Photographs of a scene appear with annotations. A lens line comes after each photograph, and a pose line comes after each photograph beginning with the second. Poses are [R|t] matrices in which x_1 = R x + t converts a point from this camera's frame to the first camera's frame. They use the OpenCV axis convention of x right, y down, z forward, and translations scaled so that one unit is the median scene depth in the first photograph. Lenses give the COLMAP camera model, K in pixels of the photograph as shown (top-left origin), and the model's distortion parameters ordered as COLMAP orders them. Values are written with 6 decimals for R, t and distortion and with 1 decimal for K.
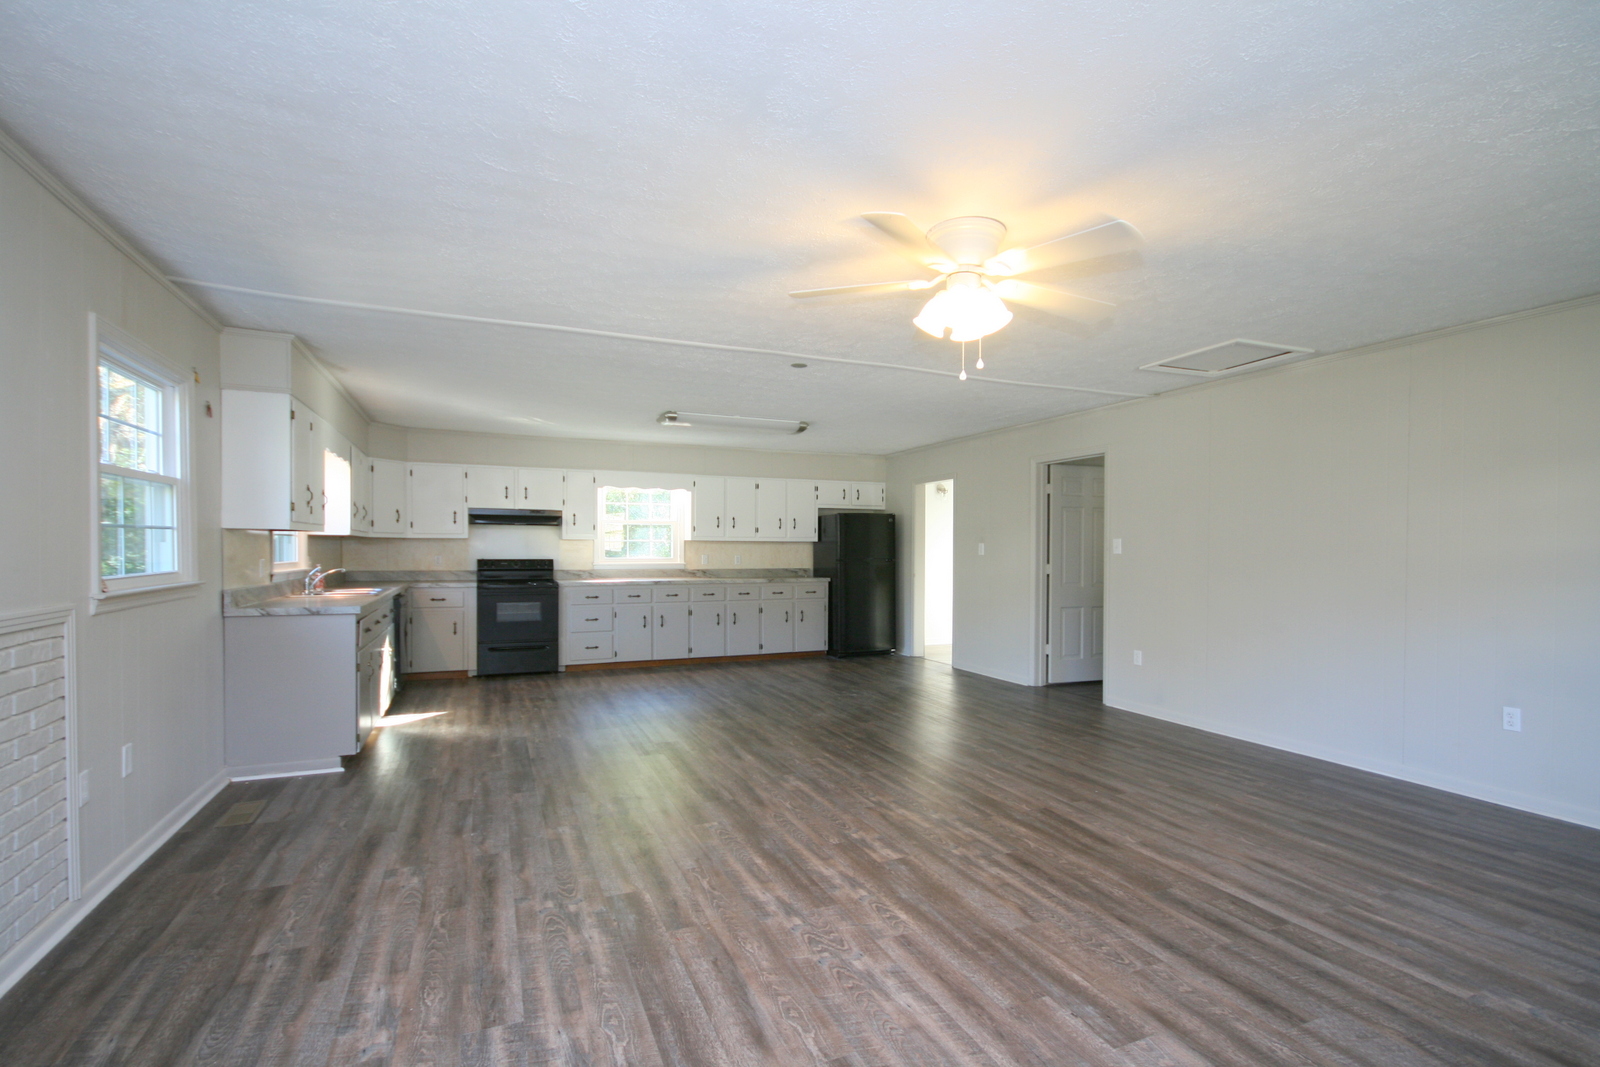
lens RADIAL K [[746.3, 0, 798.5], [0, 746.3, 556.6], [0, 0, 1]] dist [-0.001743, -0.000883]
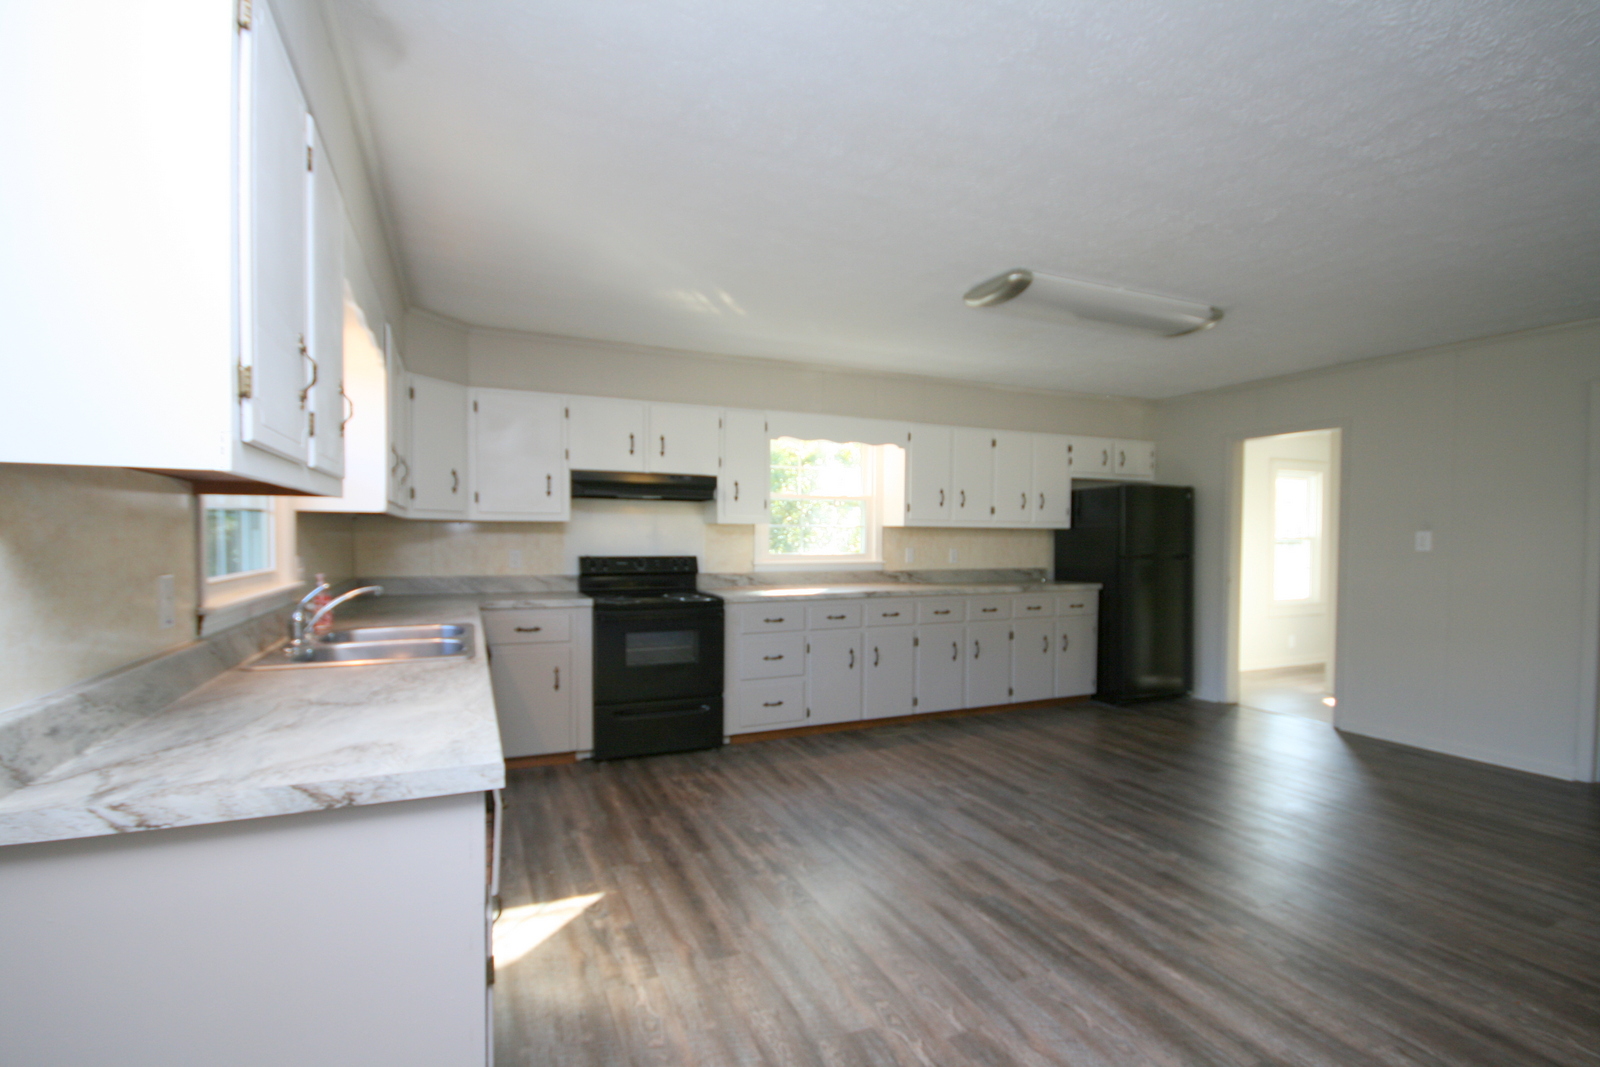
lens RADIAL K [[747.8, 0, 805.6], [0, 747.8, 558.4], [0, 0, 1]] dist [-0.024408, -0.000261]
pose [[0.999727, 0.000606, 0.023352, -0.273585], [-0.001015, 0.999846, 0.017510, -0.005942], [-0.023338, -0.017529, 0.999574, 0.413280]]
